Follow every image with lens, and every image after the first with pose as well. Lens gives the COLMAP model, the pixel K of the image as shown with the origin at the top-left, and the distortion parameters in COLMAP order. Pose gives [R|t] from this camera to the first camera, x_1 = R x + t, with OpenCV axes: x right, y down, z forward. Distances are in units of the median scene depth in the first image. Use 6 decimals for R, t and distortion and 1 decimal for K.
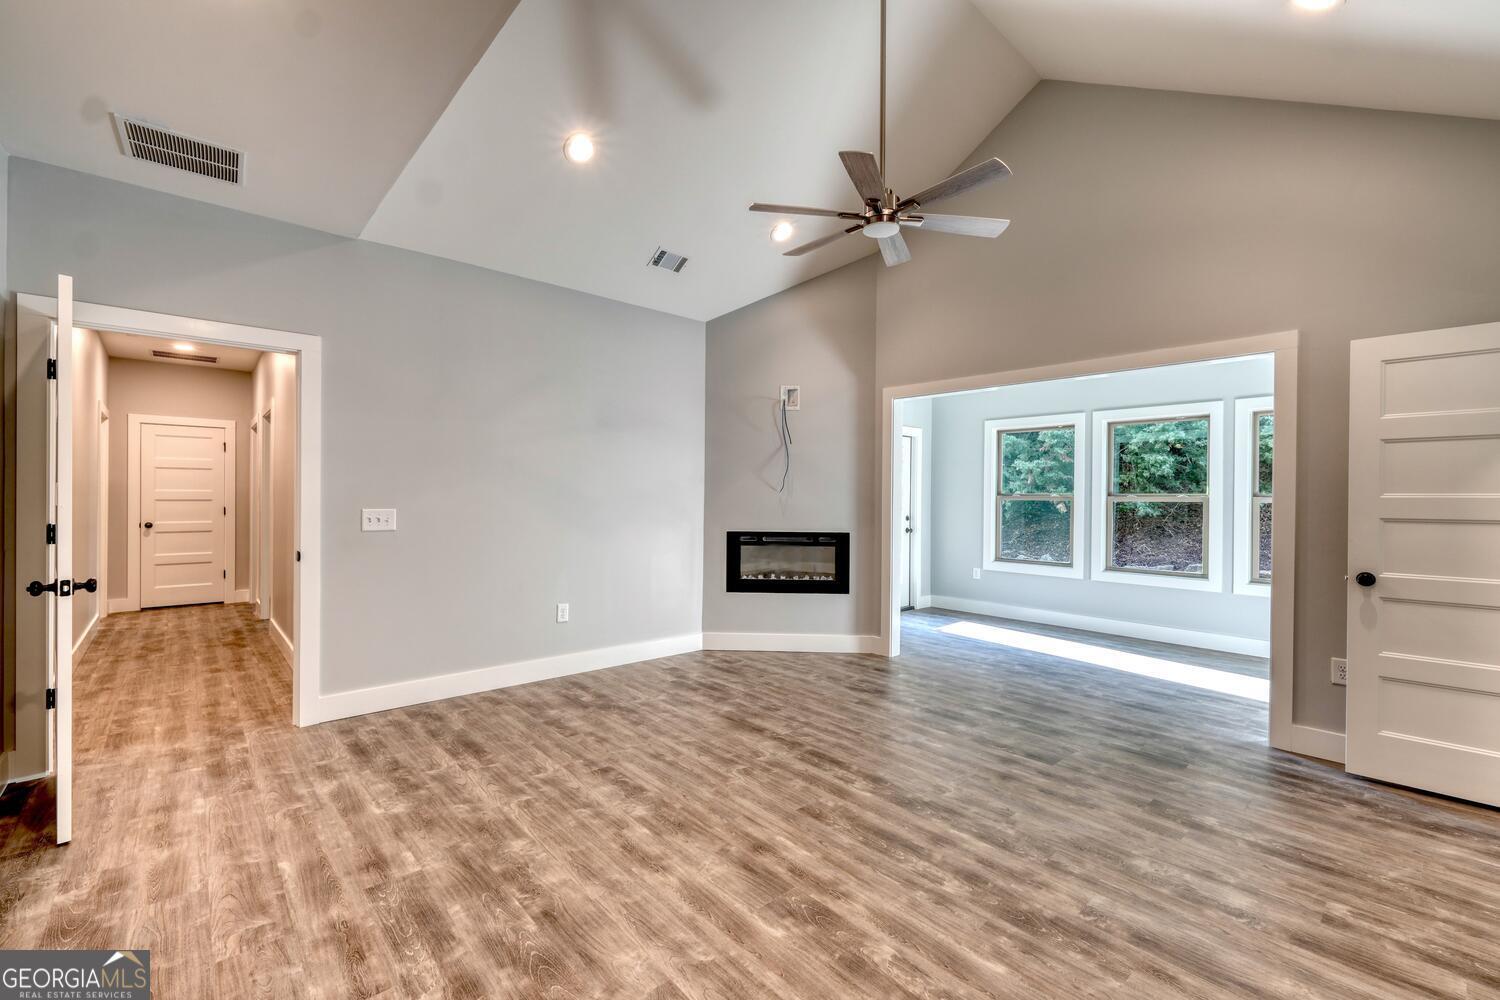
lens RADIAL K [[637.5, 0, 749.5], [0, 637.5, 501.8], [0, 0, 1]] dist [-0.009913, 0.006468]
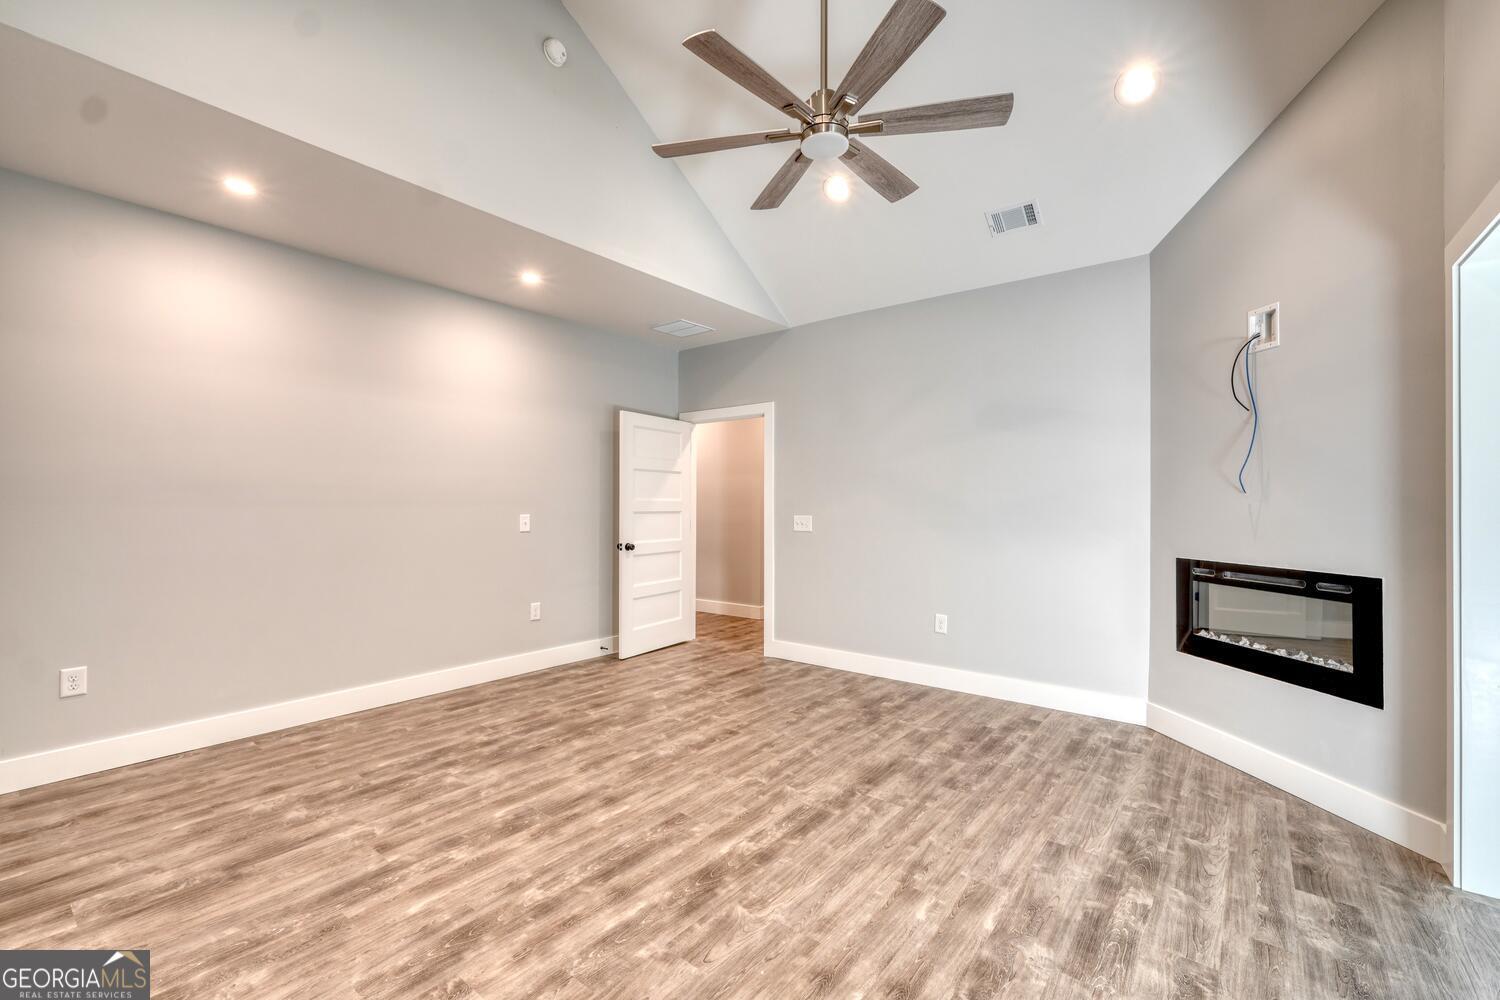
lens RADIAL K [[637.5, 0, 749.5], [0, 637.5, 501.8], [0, 0, 1]] dist [-0.009913, 0.006468]
pose [[0.167893, -0.014609, -0.985697, 0.865030], [-0.008040, 0.999837, -0.016189, 0.005254], [0.985773, 0.010643, 0.167748, 0.738111]]
